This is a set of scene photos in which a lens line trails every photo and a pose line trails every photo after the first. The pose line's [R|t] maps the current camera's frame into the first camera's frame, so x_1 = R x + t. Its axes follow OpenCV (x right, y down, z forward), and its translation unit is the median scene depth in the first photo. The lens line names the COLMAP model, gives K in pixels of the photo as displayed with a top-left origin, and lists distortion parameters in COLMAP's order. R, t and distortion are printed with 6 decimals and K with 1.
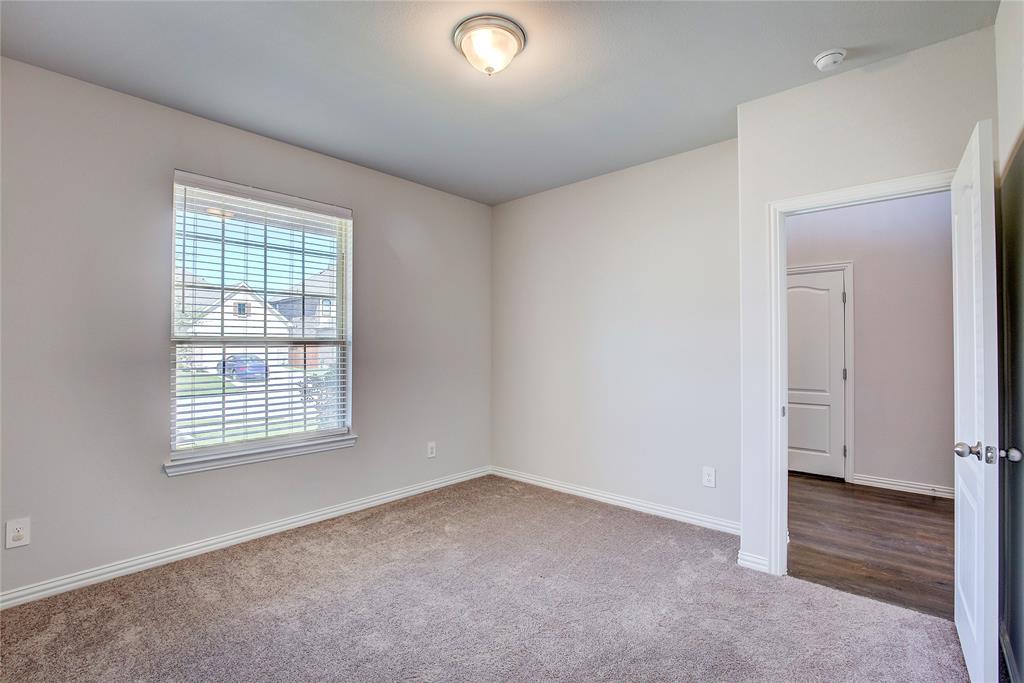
lens RADIAL K [[465.6, 0, 507.0], [0, 465.6, 345.9], [0, 0, 1]] dist [-0.035310, 0.006318]
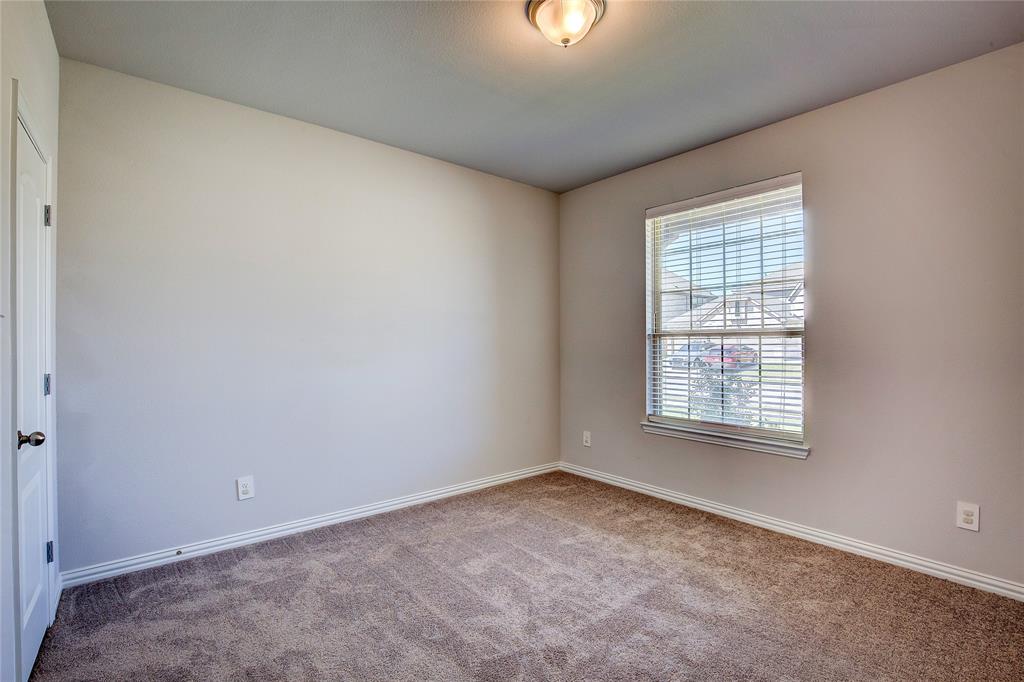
lens RADIAL K [[465.6, 0, 505.4], [0, 465.6, 340.4], [0, 0, 1]] dist [-0.035310, 0.006318]
pose [[-0.147921, 0.003290, -0.988994, 0.569152], [0.008937, 0.999958, 0.001990, -0.000072], [0.988959, -0.008544, -0.147944, 0.624276]]
